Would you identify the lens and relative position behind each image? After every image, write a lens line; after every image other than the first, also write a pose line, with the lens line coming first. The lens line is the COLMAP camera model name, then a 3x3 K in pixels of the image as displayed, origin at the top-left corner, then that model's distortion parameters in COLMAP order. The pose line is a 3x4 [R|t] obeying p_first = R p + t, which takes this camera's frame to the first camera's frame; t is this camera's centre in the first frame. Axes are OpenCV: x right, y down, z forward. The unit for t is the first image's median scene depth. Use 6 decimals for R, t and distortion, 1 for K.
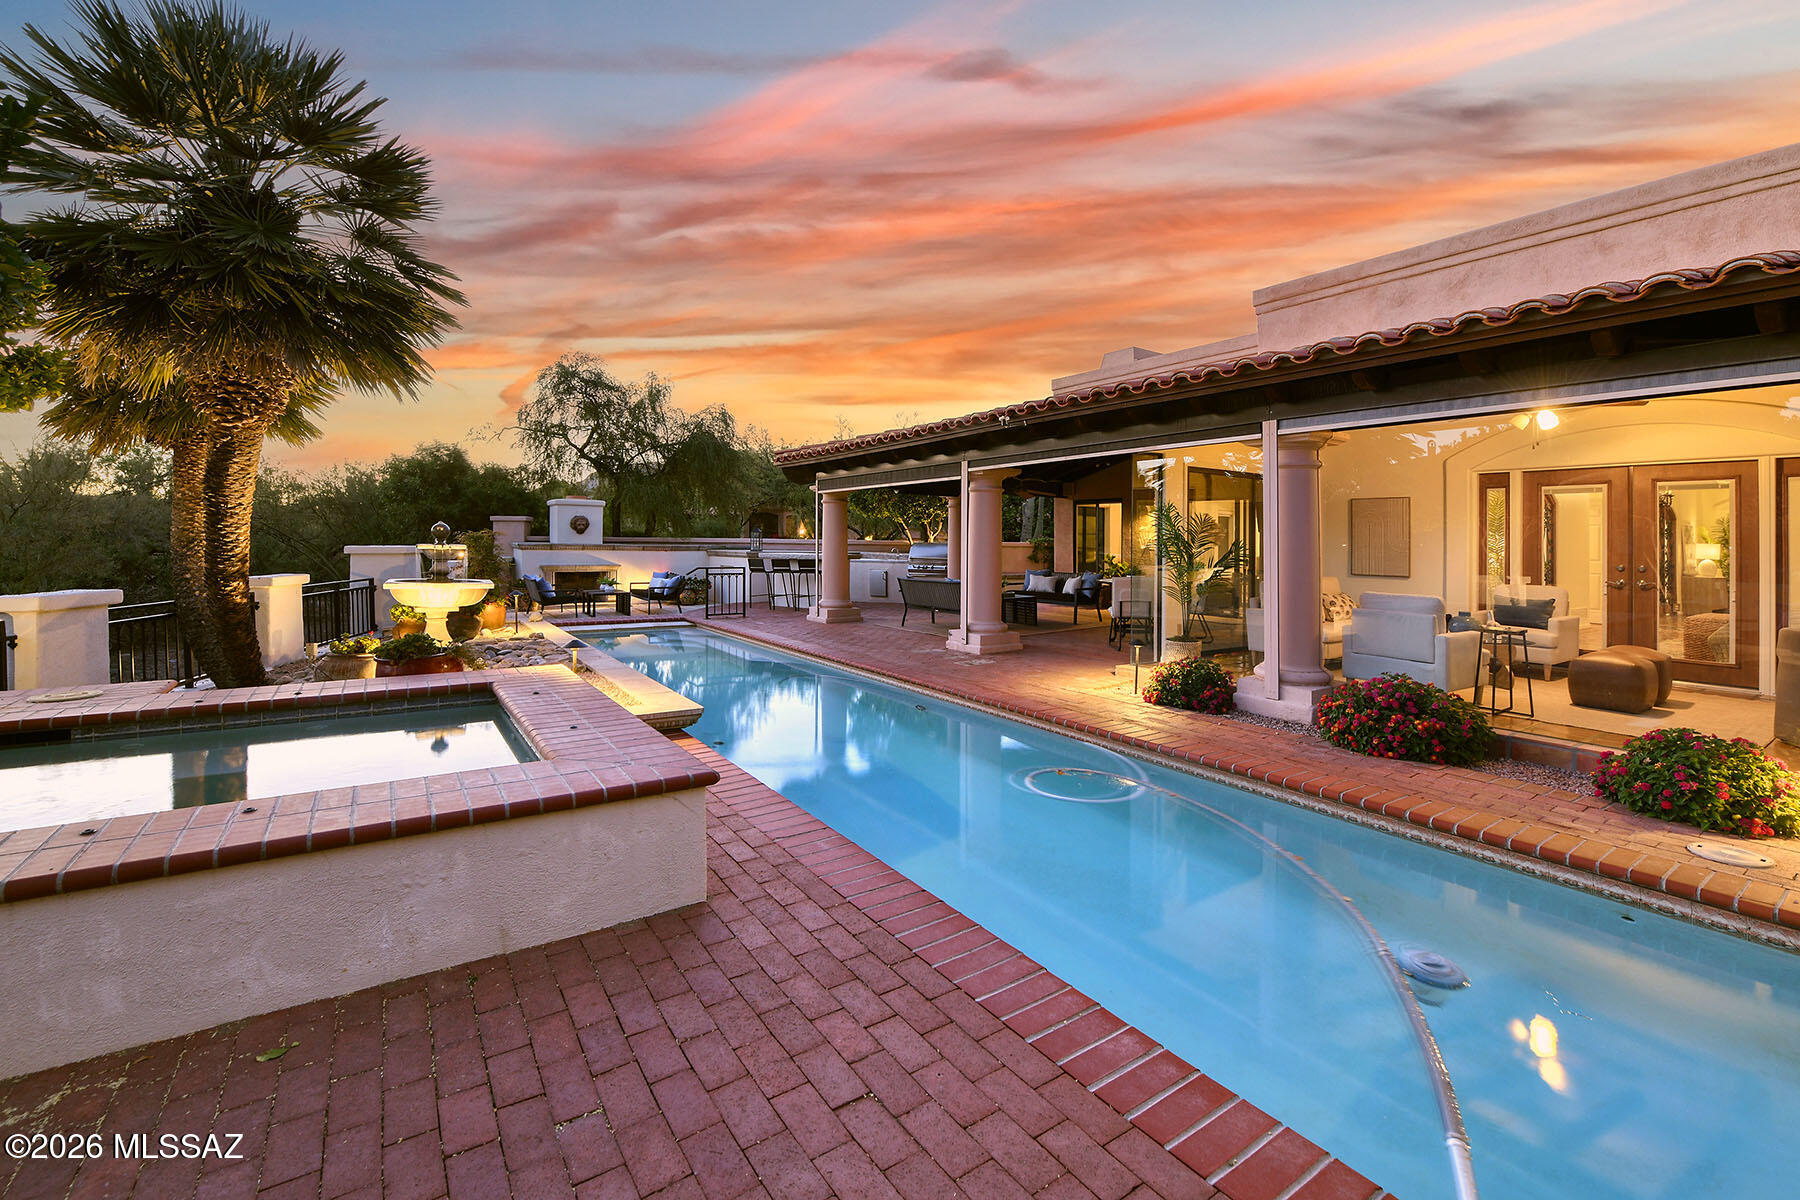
lens RADIAL K [[741.4, 0, 874.7], [0, 741.4, 532.9], [0, 0, 1]] dist [-0.016795, -0.001046]
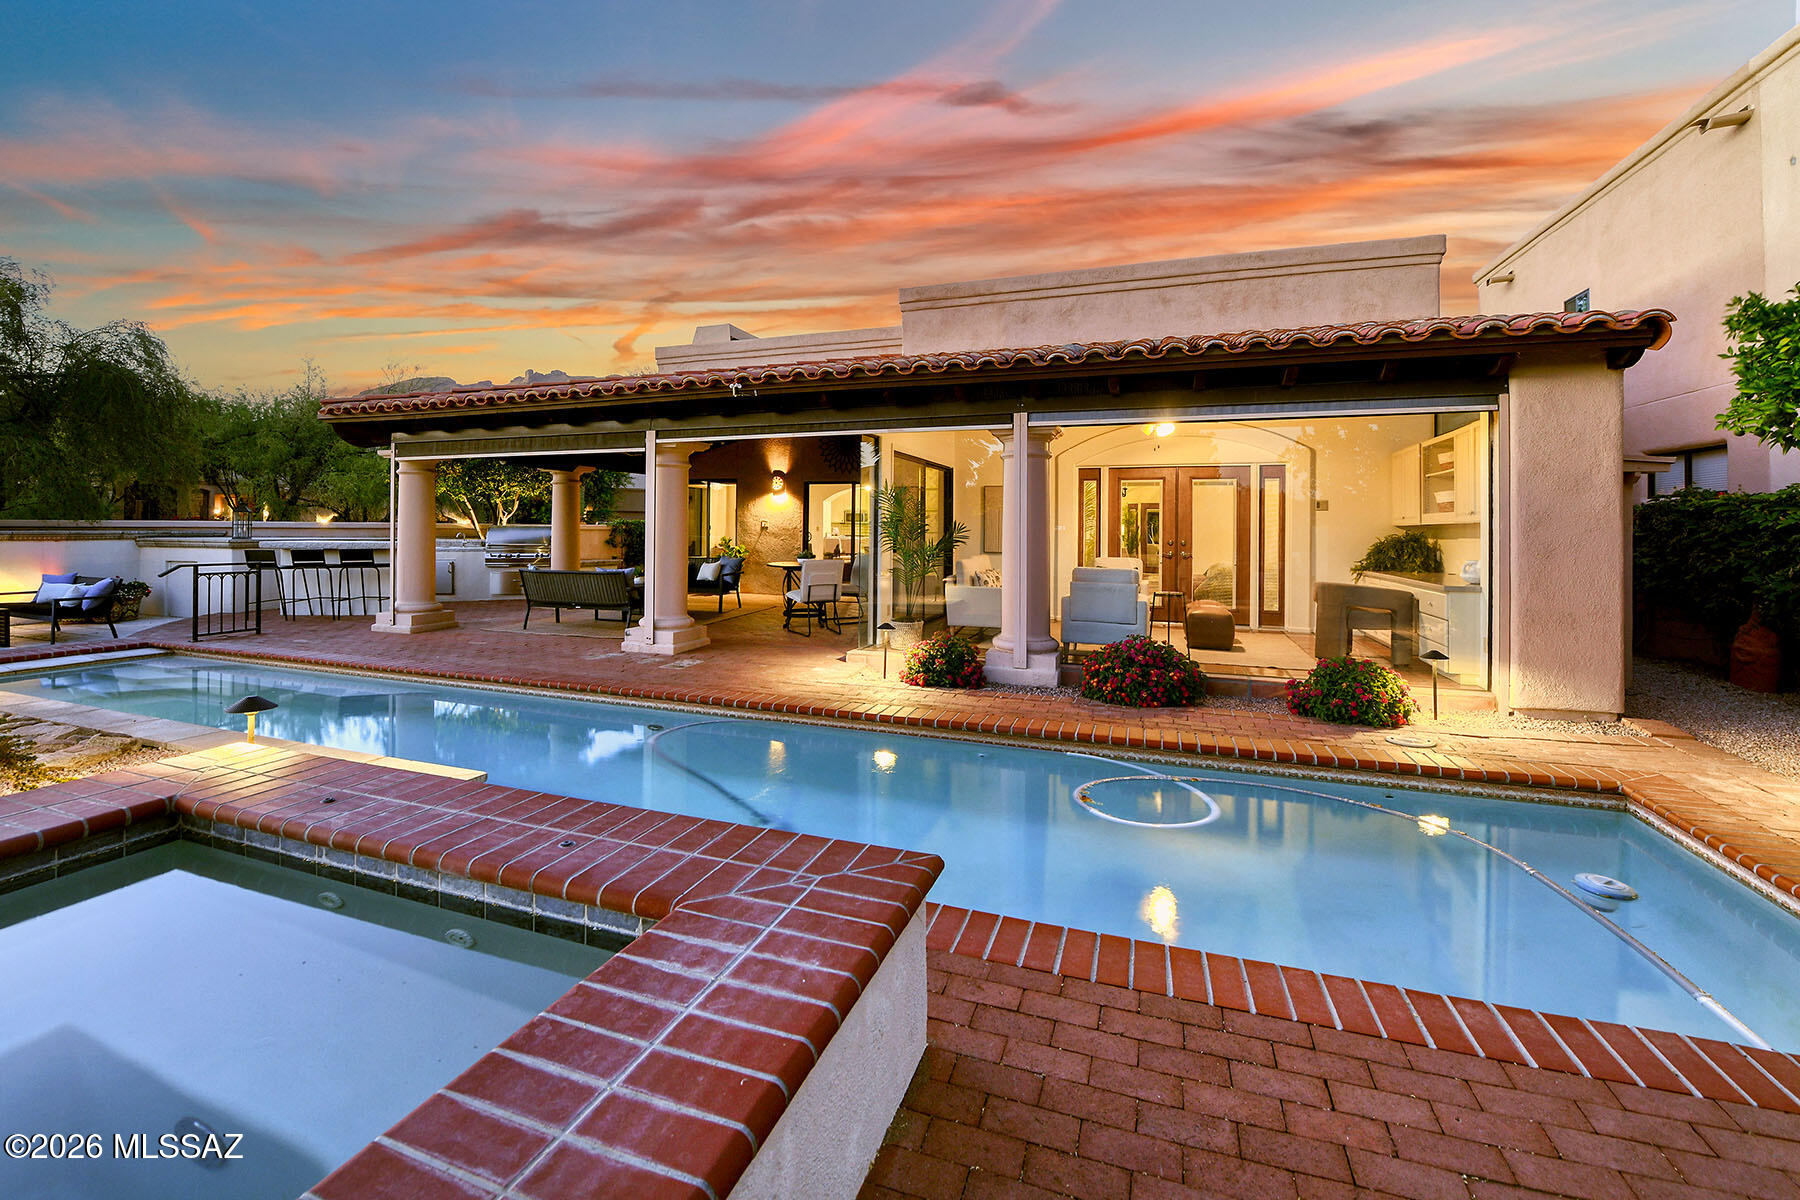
lens RADIAL K [[778.4, 0, 815.8], [0, 778.4, 518.0], [0, 0, 1]] dist [-0.017060, -0.000816]
pose [[0.817101, 0.001098, 0.576493, -0.287362], [-0.003863, 0.999986, 0.003571, 0.000089], [-0.576482, -0.005145, 0.817094, 0.183385]]
